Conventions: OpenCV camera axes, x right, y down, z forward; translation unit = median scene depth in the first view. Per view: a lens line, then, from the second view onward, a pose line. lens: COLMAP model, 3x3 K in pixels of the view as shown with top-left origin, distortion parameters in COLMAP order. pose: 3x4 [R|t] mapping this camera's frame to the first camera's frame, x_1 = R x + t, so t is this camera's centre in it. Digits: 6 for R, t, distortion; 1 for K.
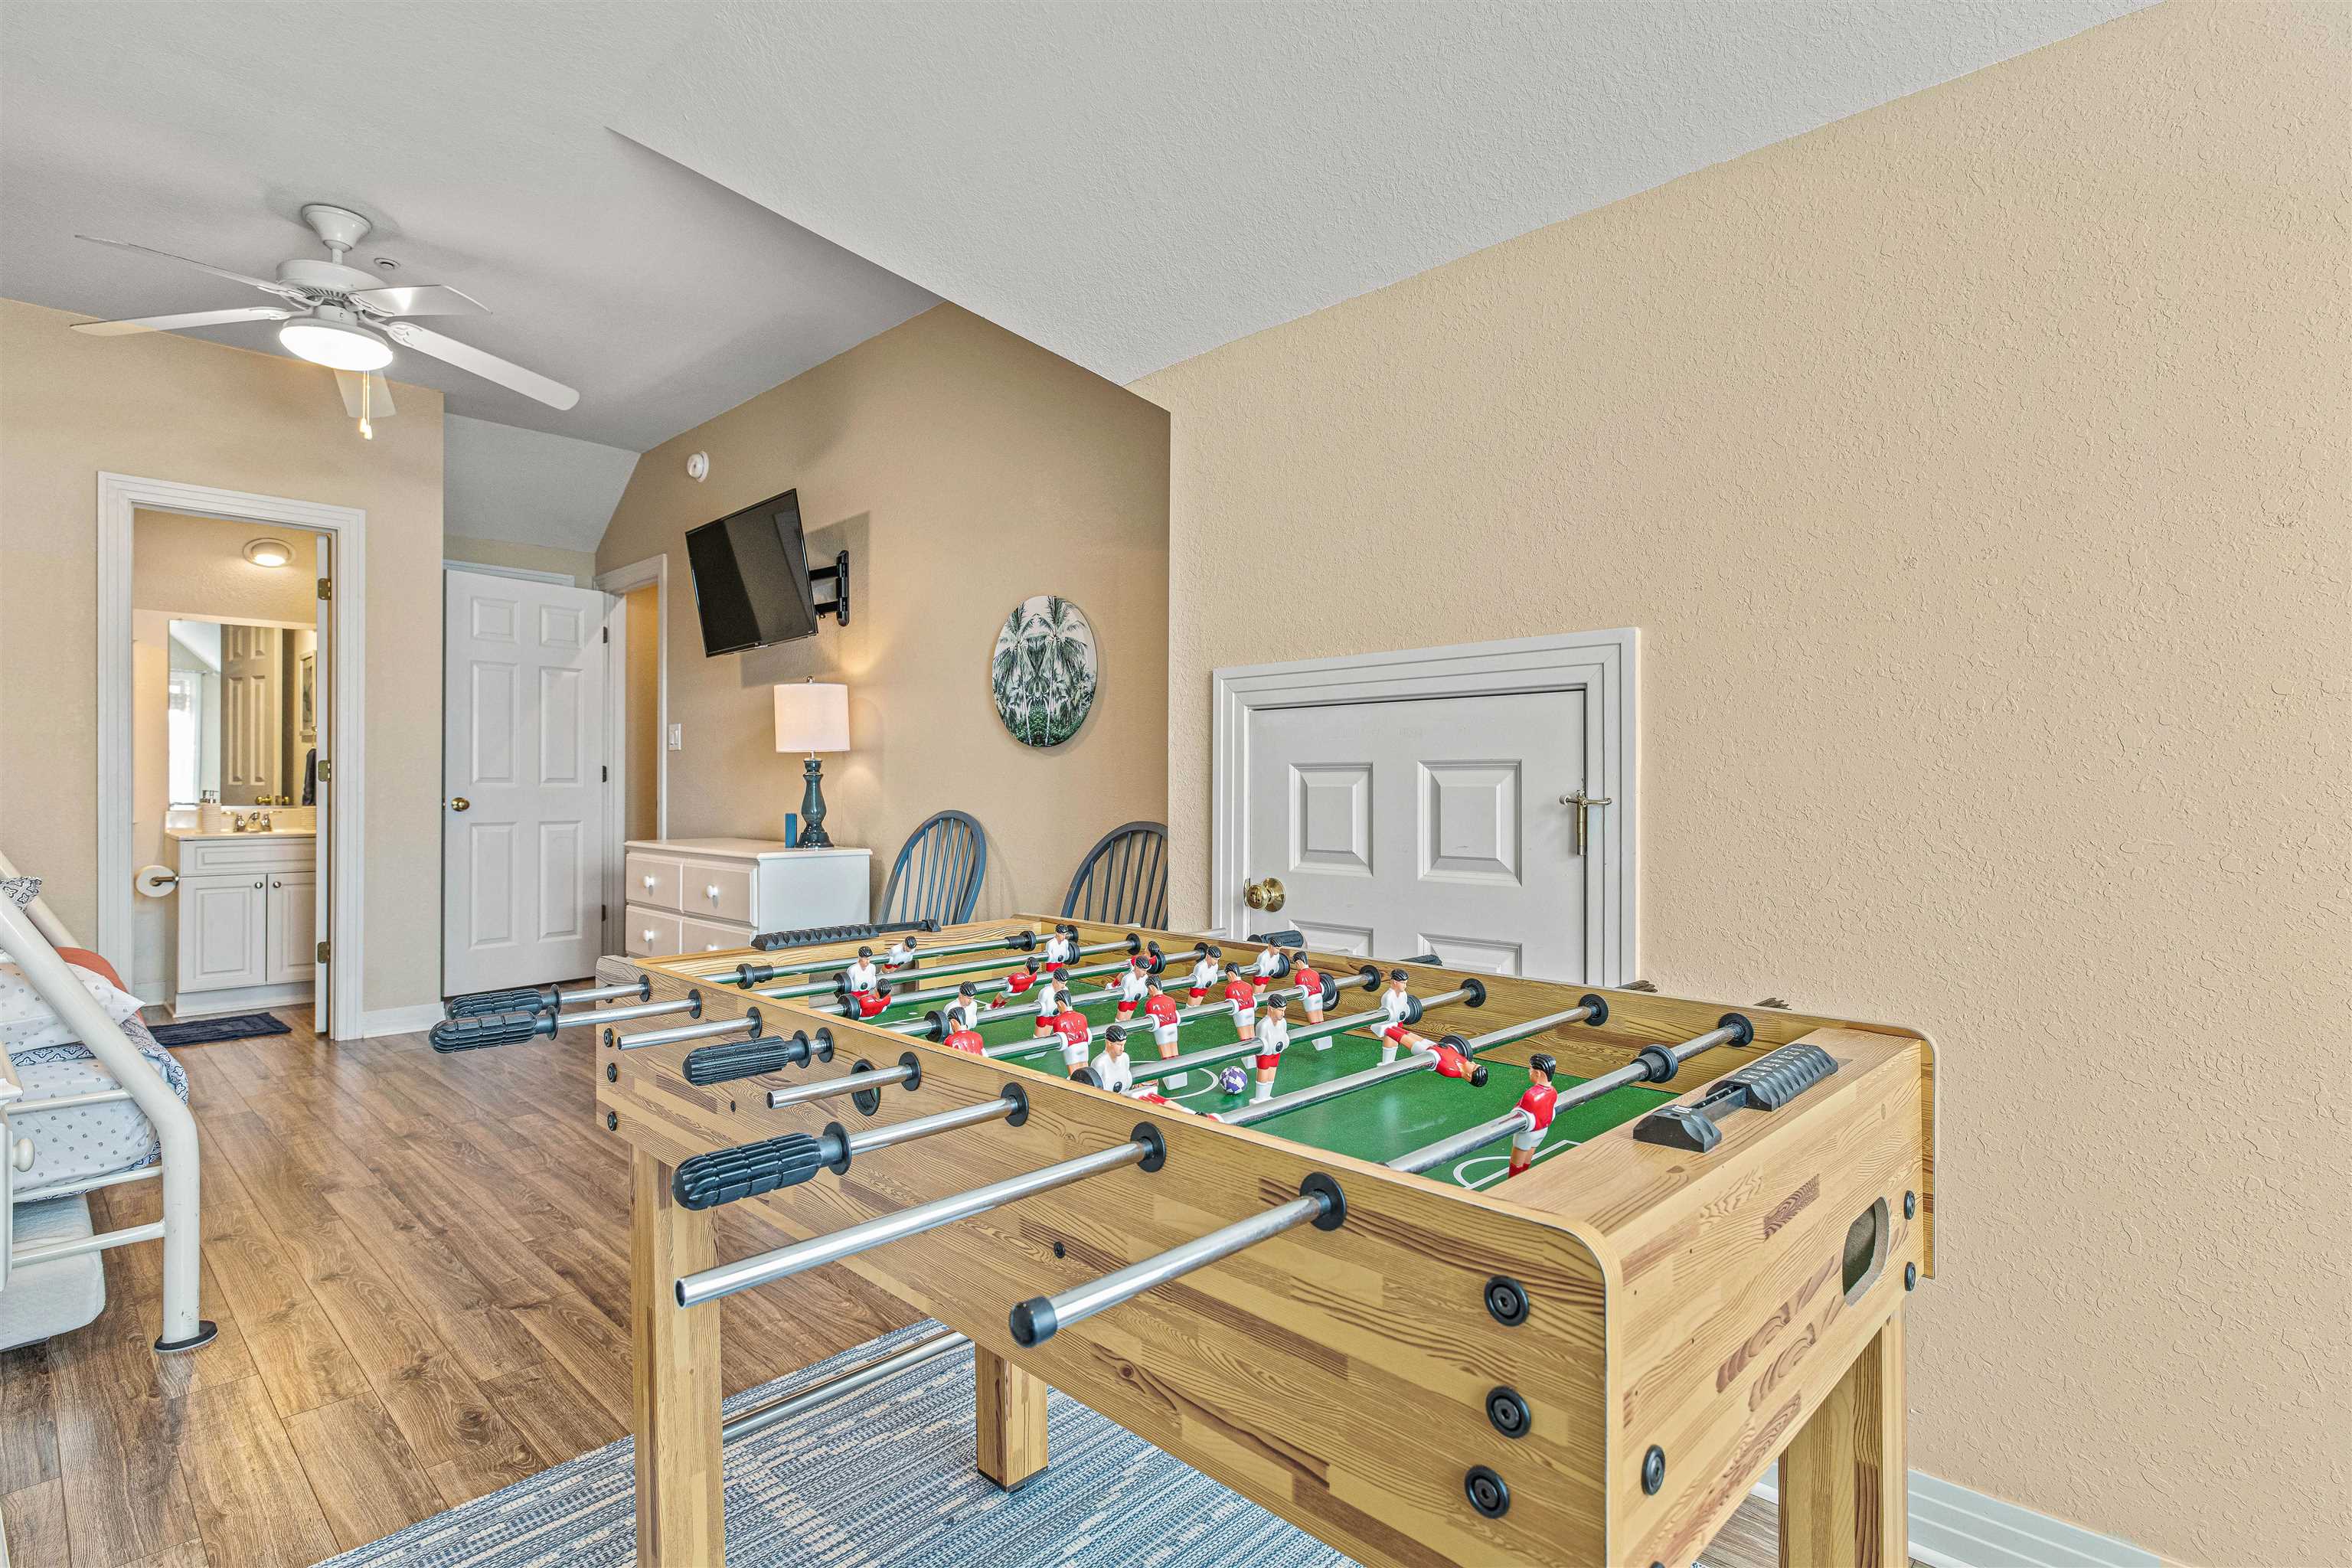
lens RADIAL K [[1140.1, 0, 1186.7], [0, 1140.1, 783.9], [0, 0, 1]] dist [-0.001389, -0.000246]
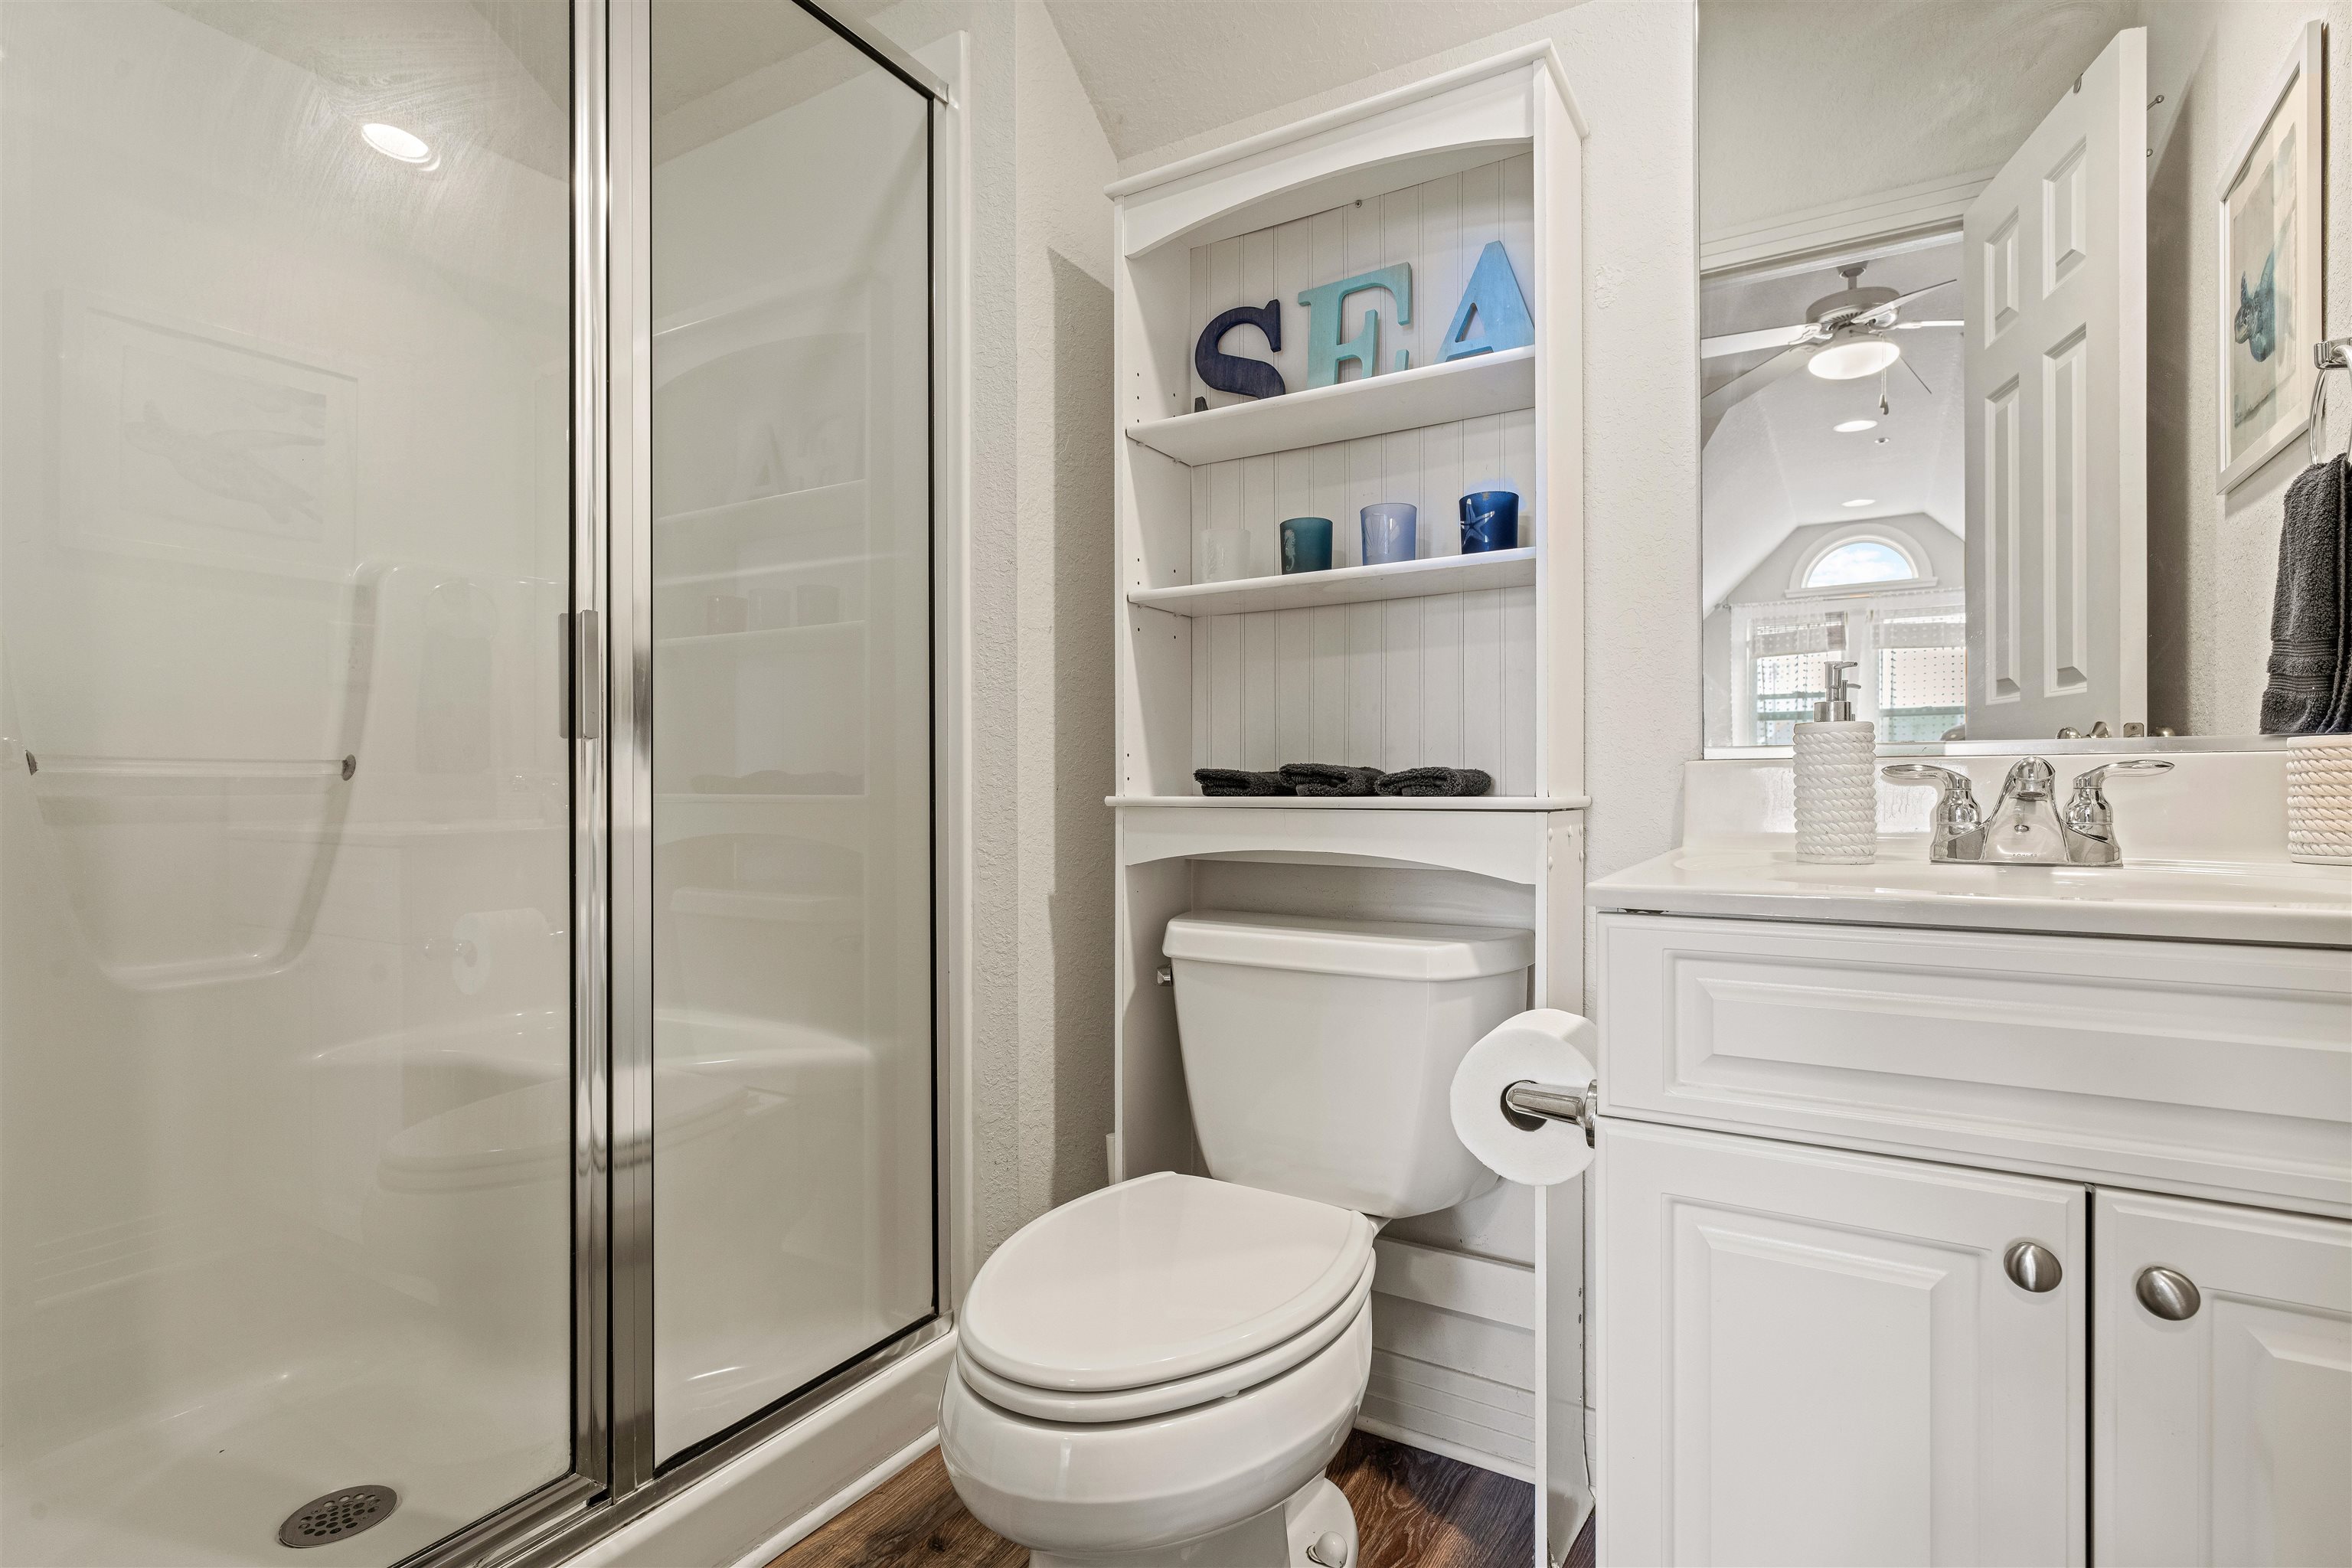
lens RADIAL K [[1179.9, 0, 1176.0], [0, 1179.9, 784.0], [0, 0, 1]] dist [0.000403, 0.000204]
pose [[0.225548, -0.000662, -0.974232, -1.027741], [0.004461, 0.999990, 0.000353, 0.043583], [0.974222, -0.004425, 0.225549, 1.275111]]
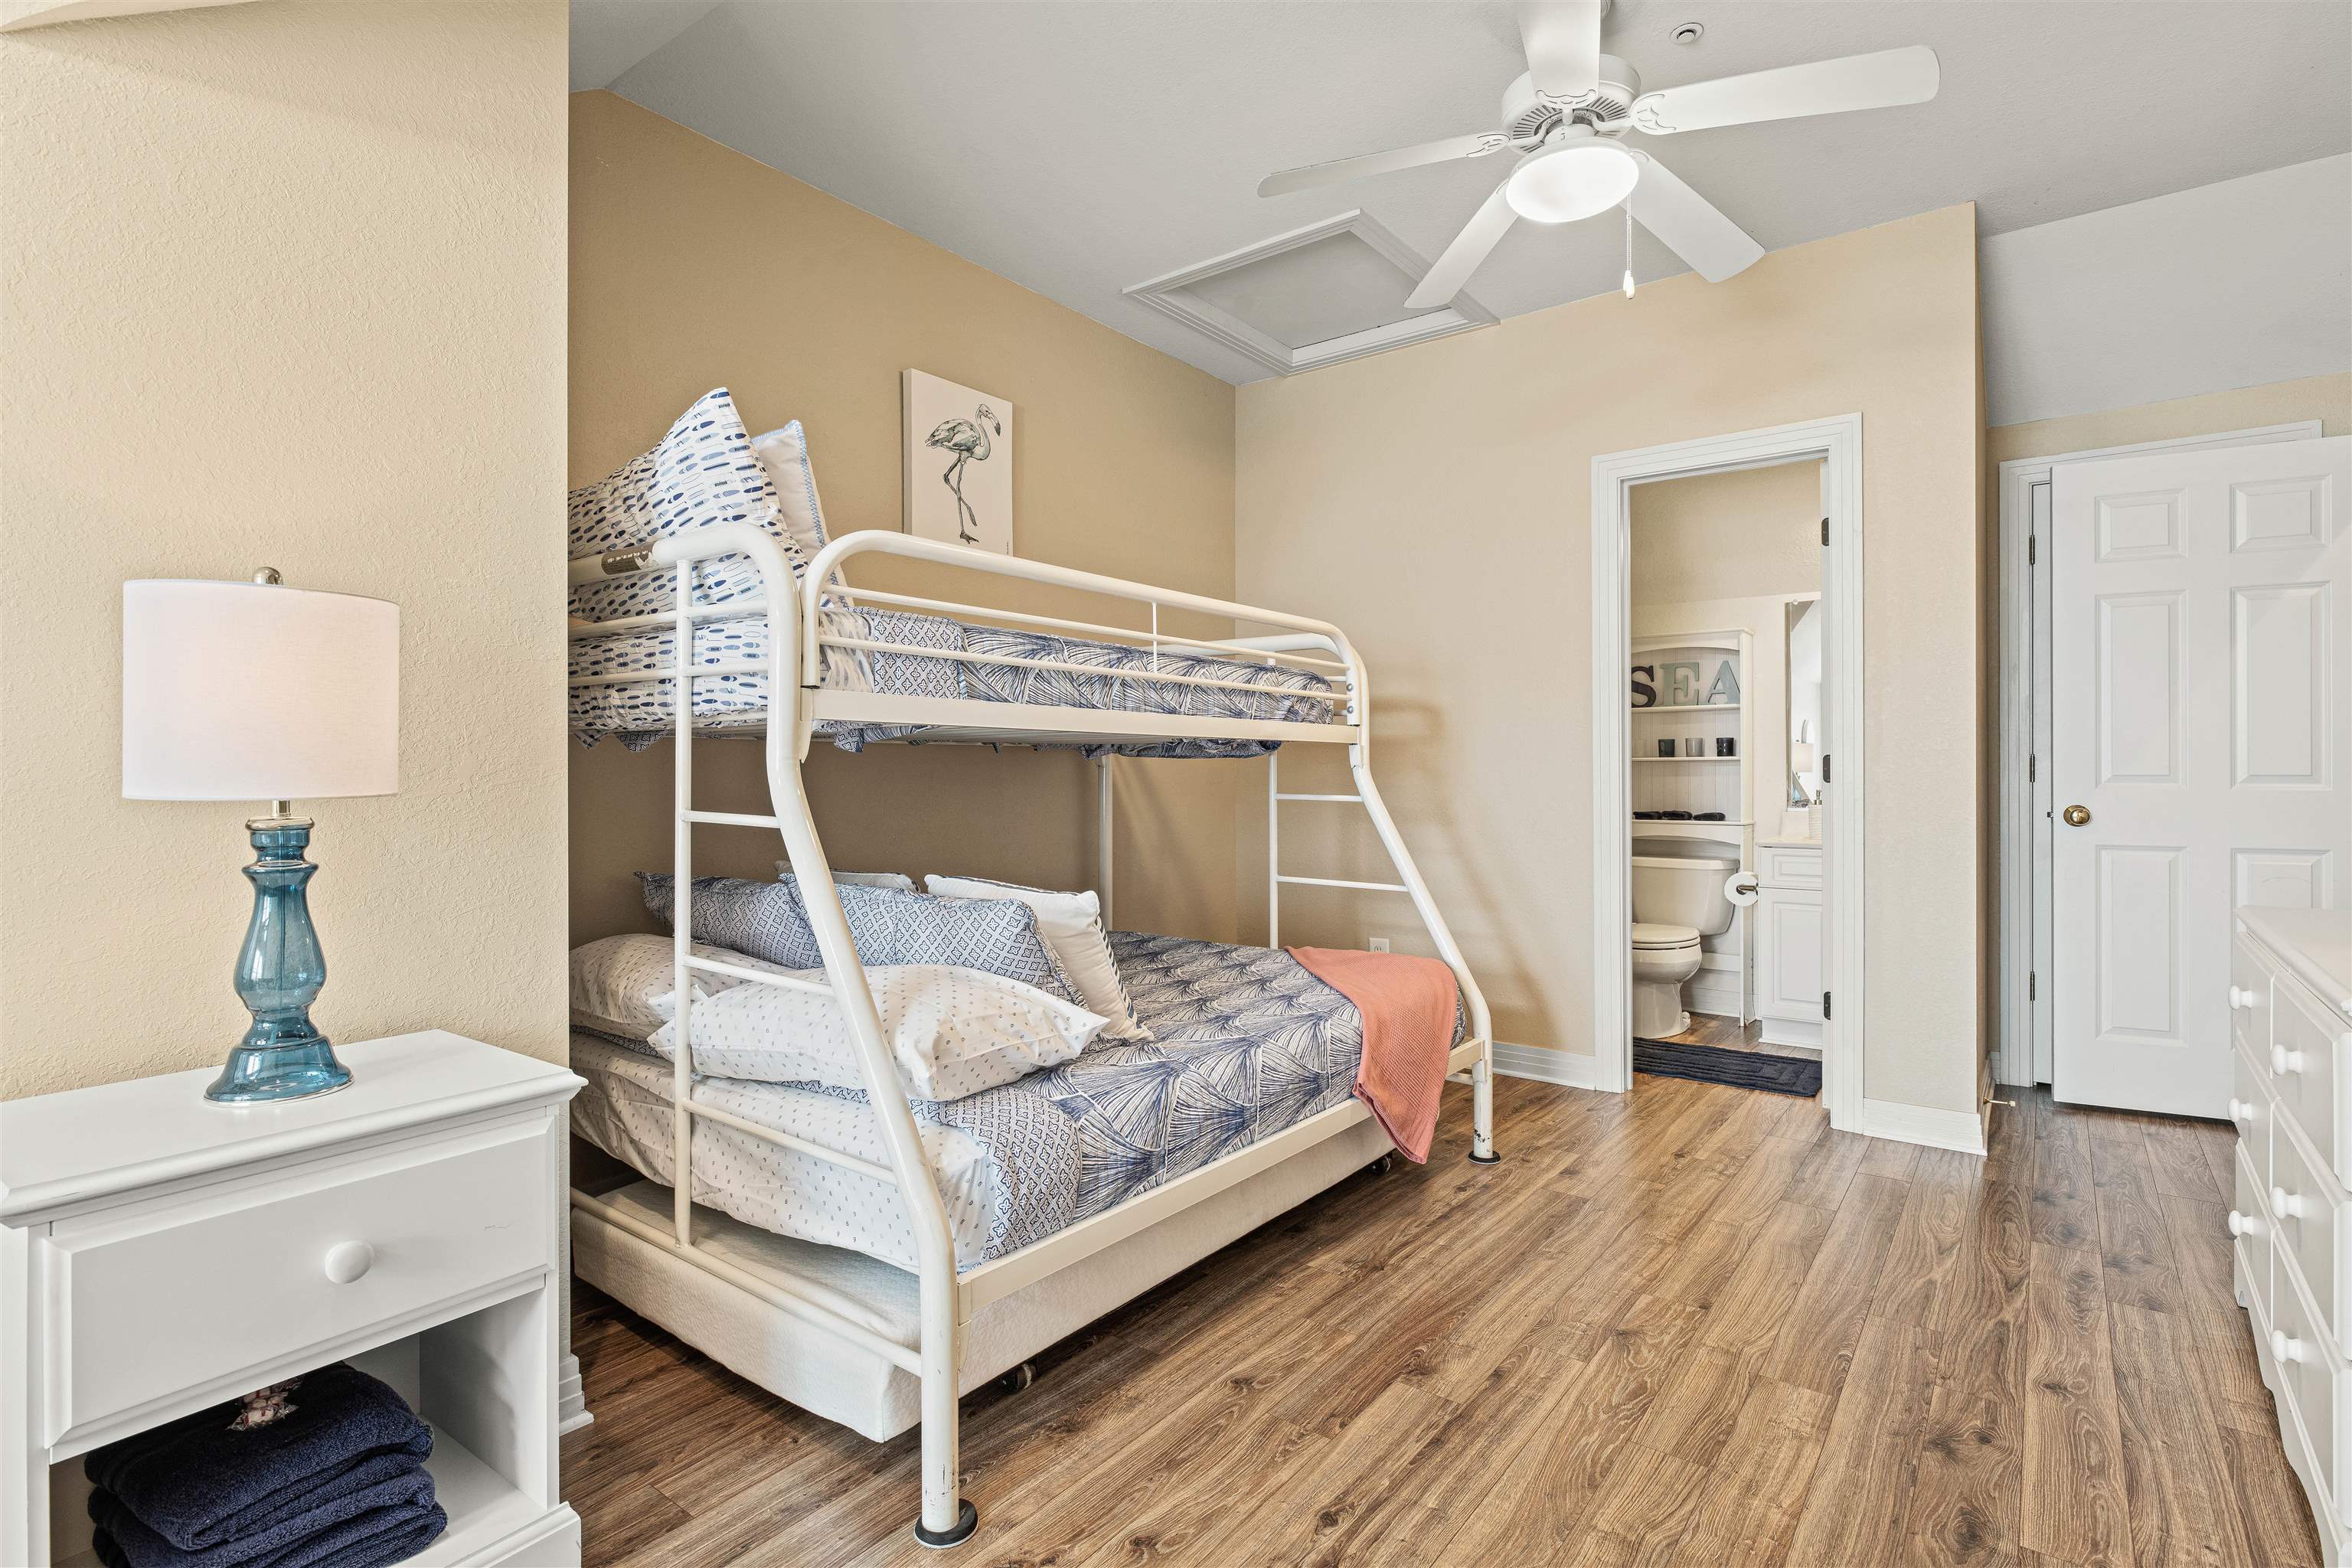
lens RADIAL K [[1142.7, 0, 1183.7], [0, 1142.7, 770.0], [0, 0, 1]] dist [-0.000053, -0.000092]
pose [[0.107942, -0.004160, -0.994148, -0.055346], [0.002573, 0.999989, -0.003905, -0.011413], [0.994154, -0.002137, 0.107952, 0.647234]]
